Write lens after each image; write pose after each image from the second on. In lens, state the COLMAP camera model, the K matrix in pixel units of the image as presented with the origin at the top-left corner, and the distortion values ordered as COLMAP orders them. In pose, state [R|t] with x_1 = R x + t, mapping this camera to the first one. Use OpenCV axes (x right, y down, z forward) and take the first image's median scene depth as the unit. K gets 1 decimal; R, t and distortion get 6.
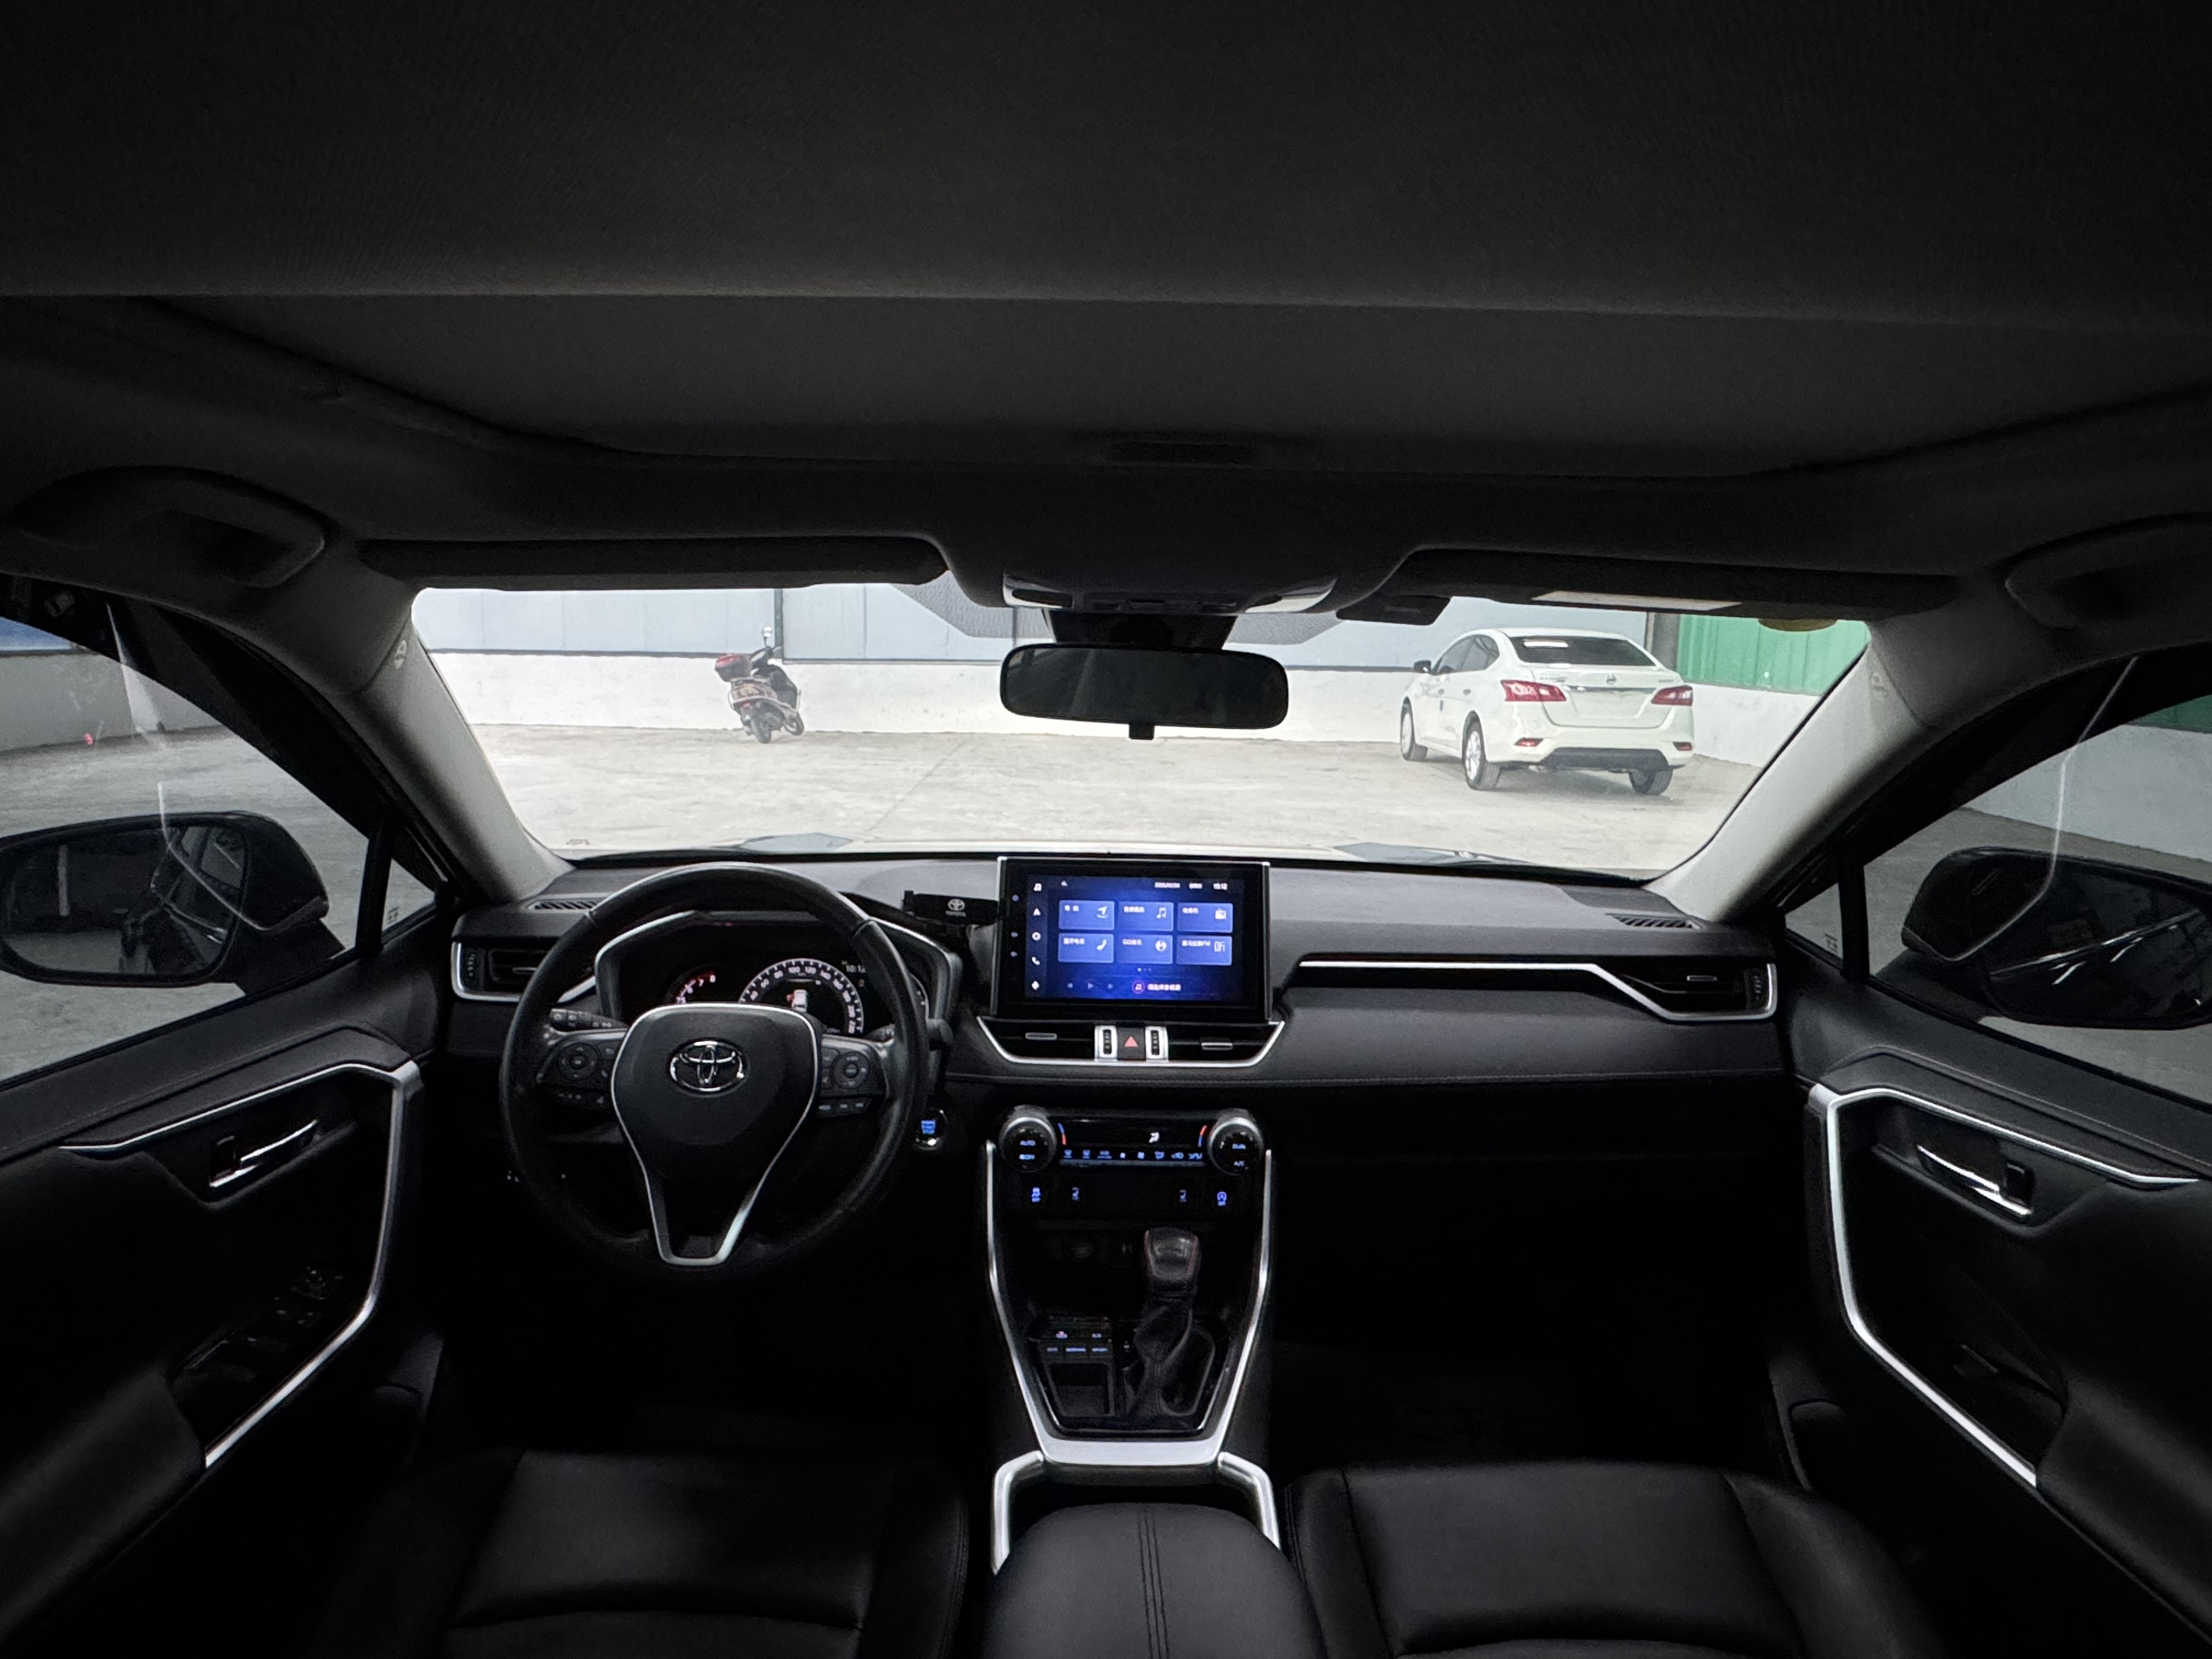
lens RADIAL K [[1354.6, 0, 1096.6], [0, 1354.6, 833.7], [0, 0, 1]] dist [-0.000677, 0.000063]
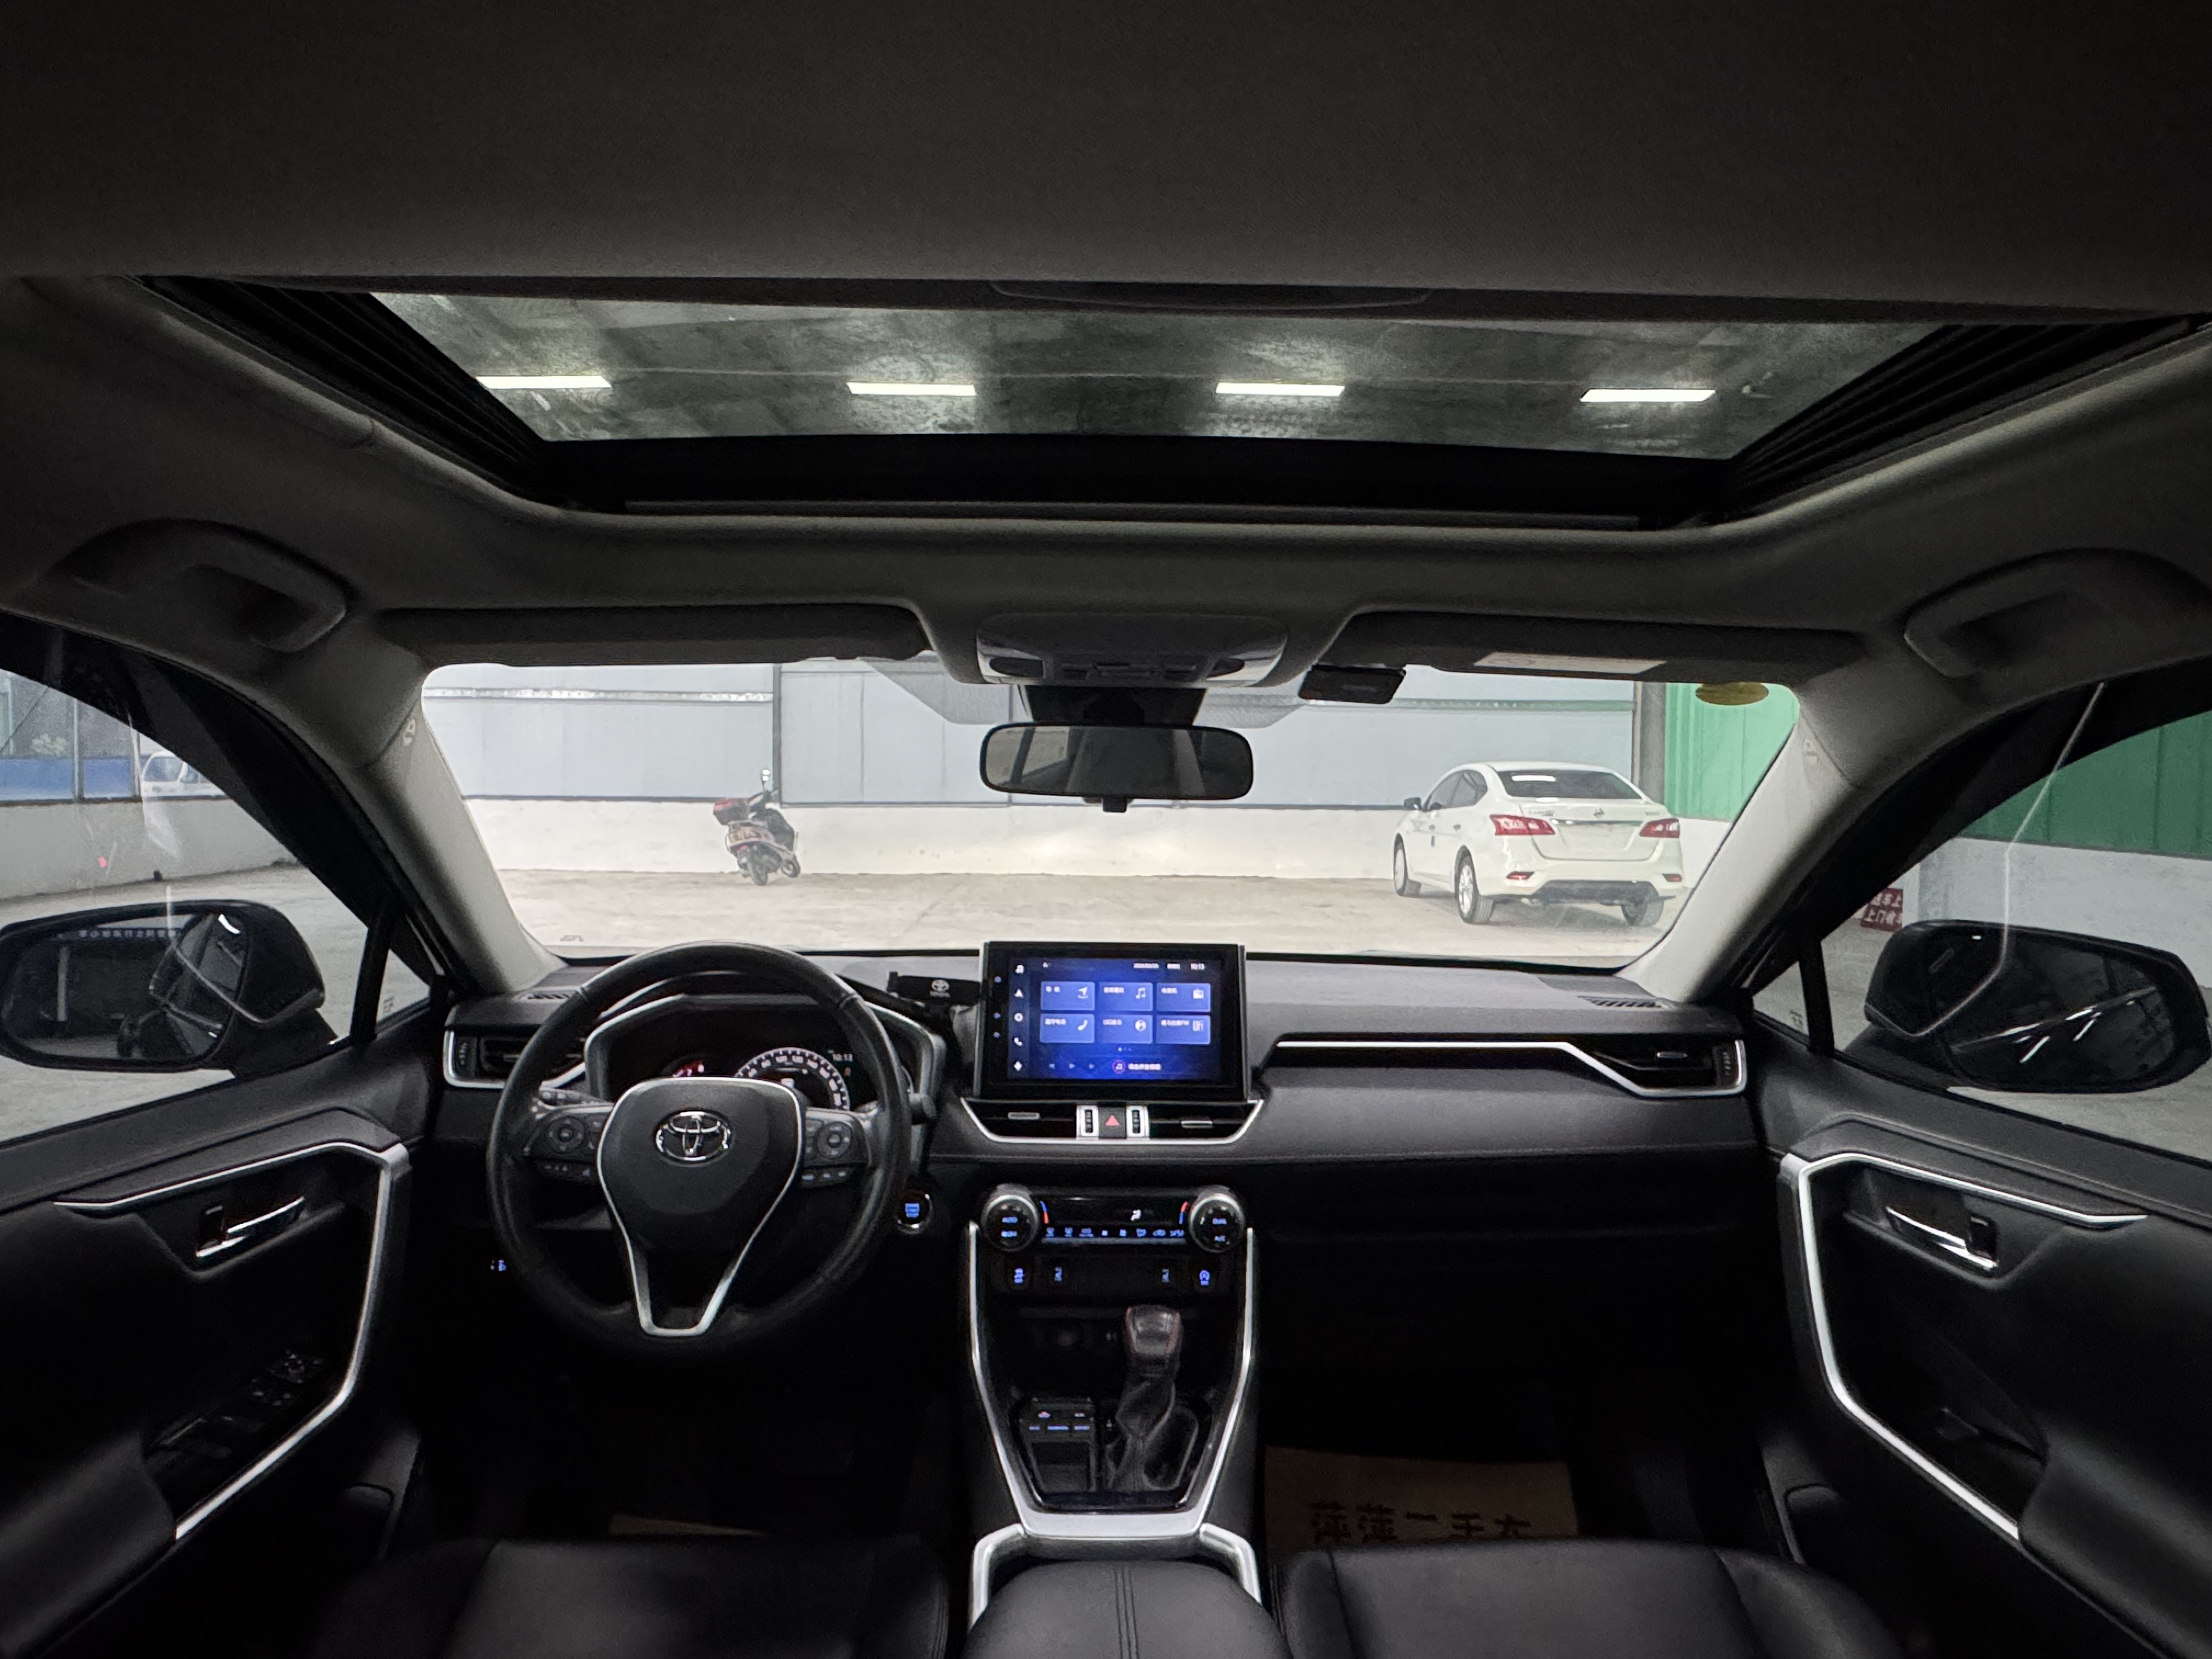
lens RADIAL K [[1353.9, 0, 1100.8], [0, 1353.9, 829.6], [0, 0, 1]] dist [-0.002049, 0.000840]
pose [[0.999935, -0.009662, 0.005978, 0.012744], [0.010257, 0.993982, -0.109061, 0.047115], [-0.004888, 0.109115, 0.994017, -0.031195]]
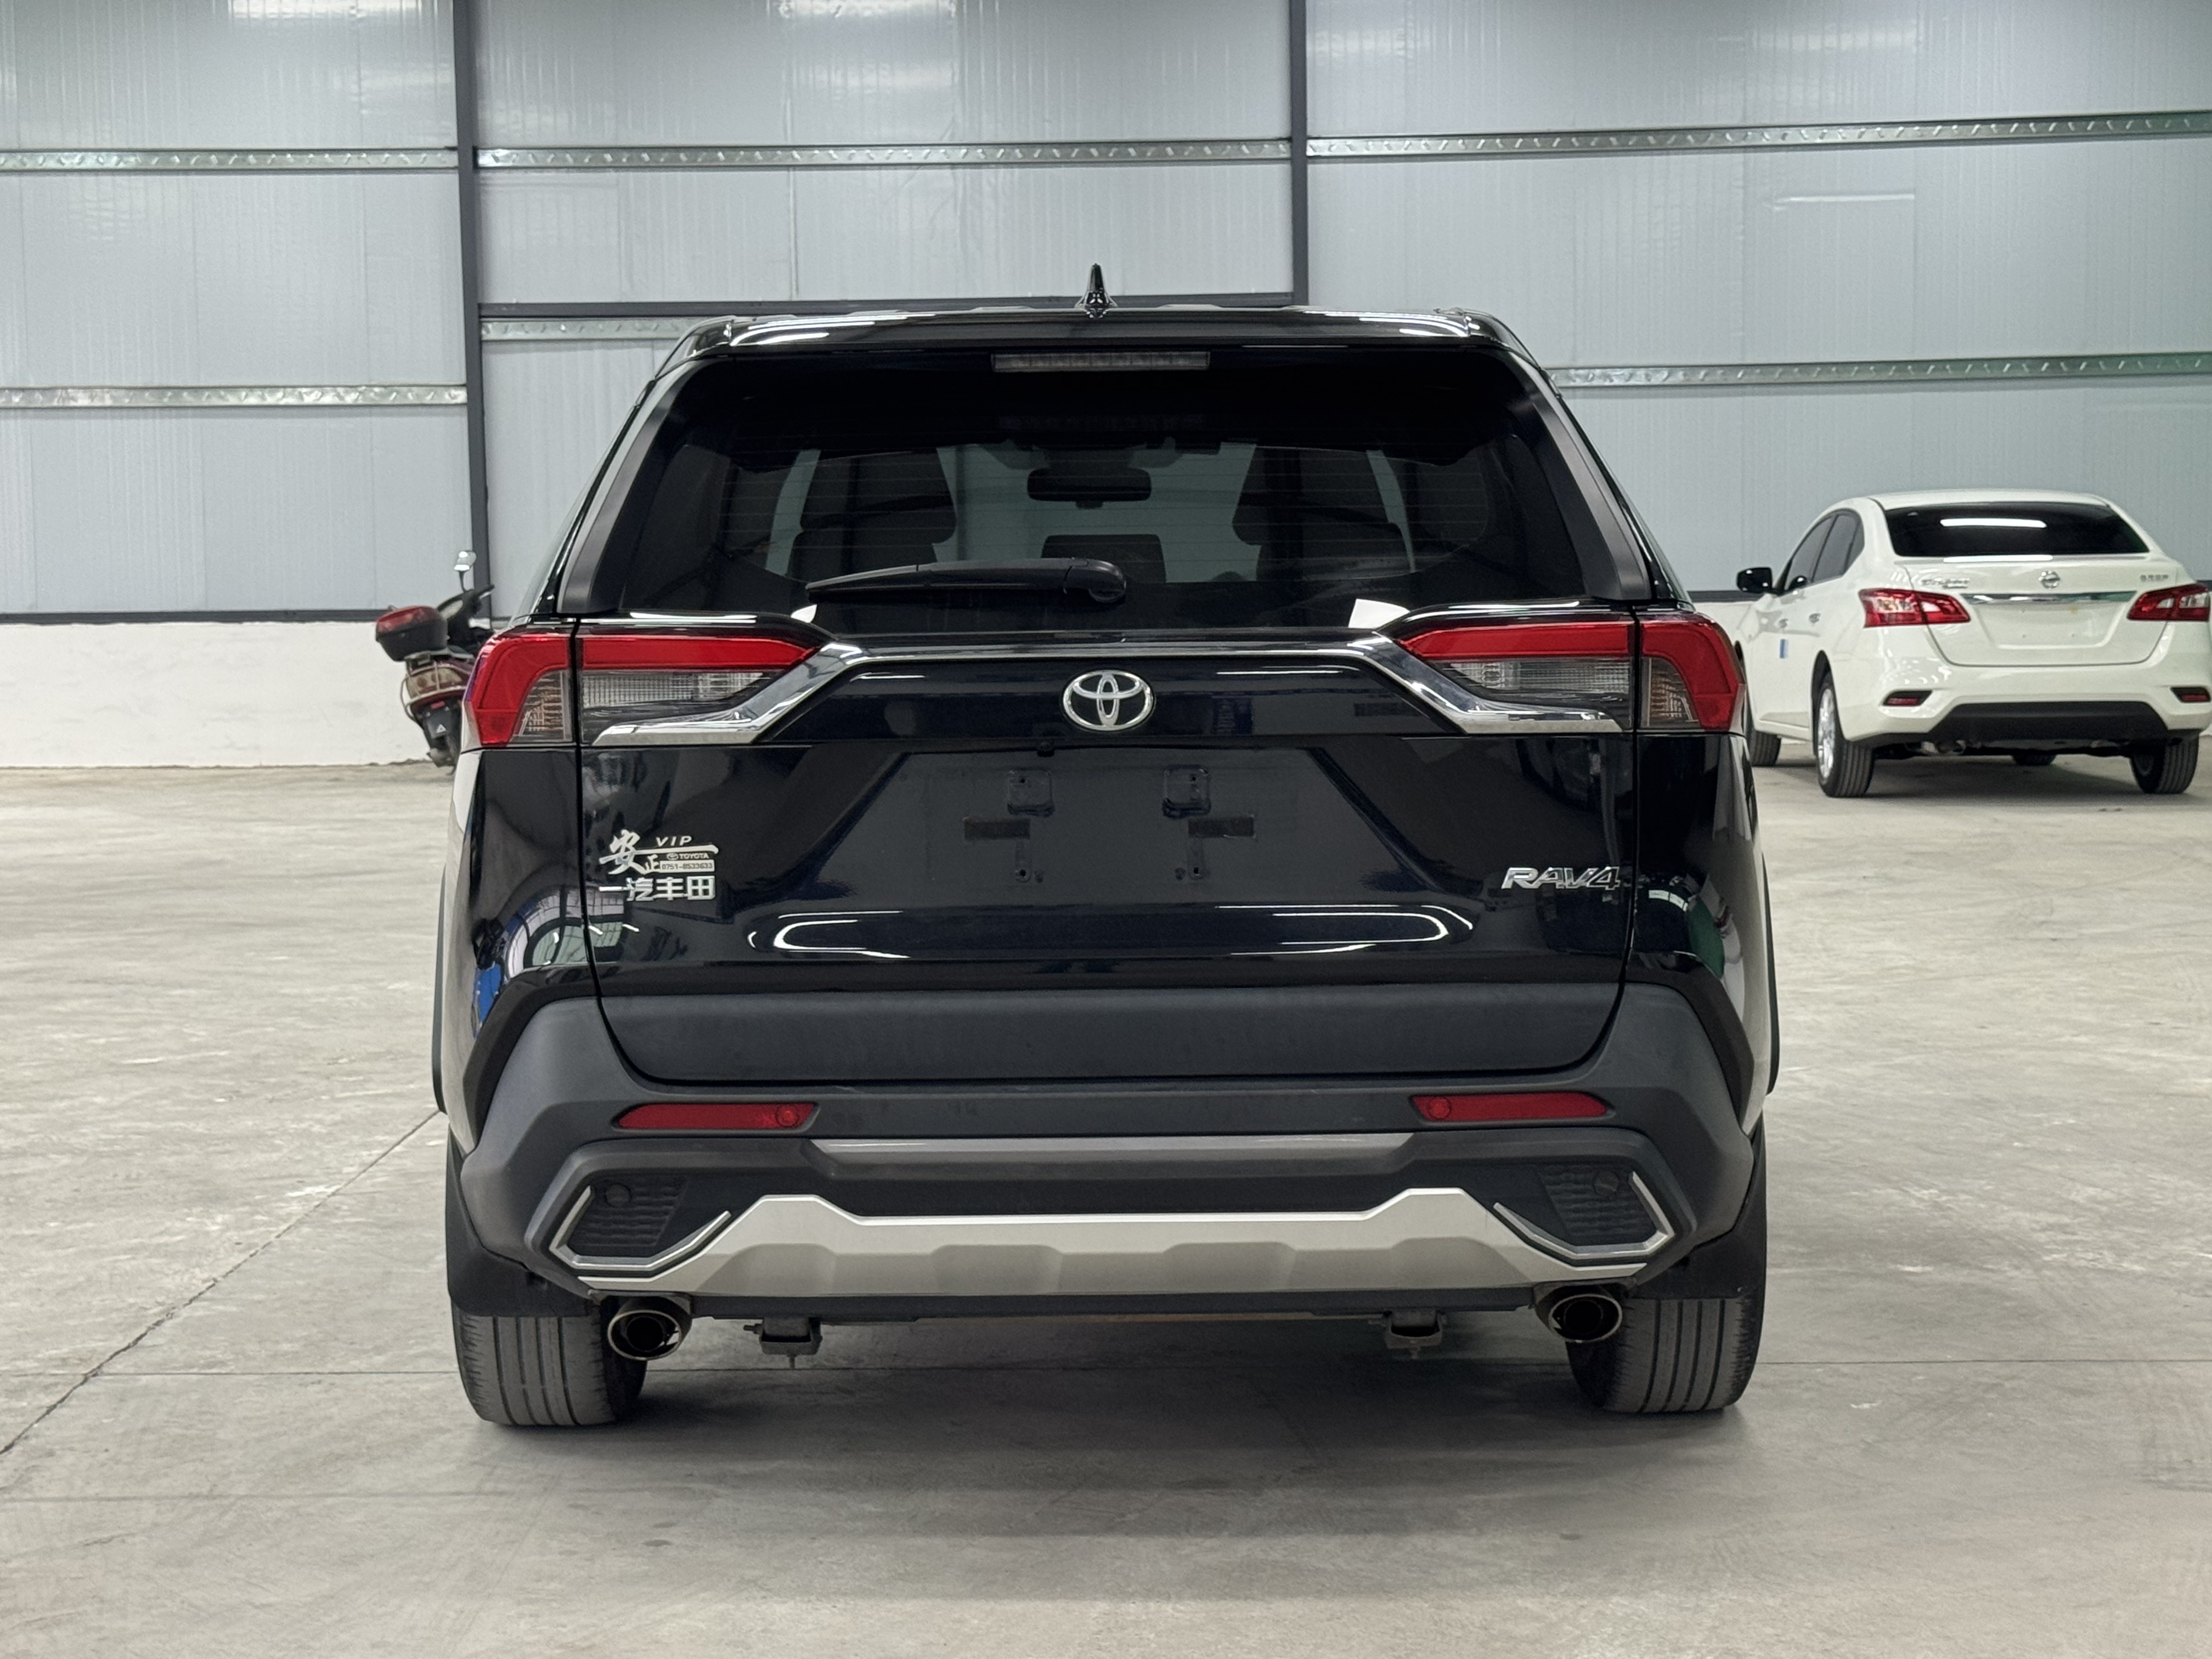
lens RADIAL K [[3764.3, 0, 1048.7], [0, 3764.3, 831.1], [0, 0, 1]] dist [0.015951, 1.062442]
pose [[0.999016, -0.032887, -0.029751, 0.130294], [0.030385, 0.996254, -0.080957, 0.922053], [0.032302, 0.079973, 0.996274, -4.970801]]
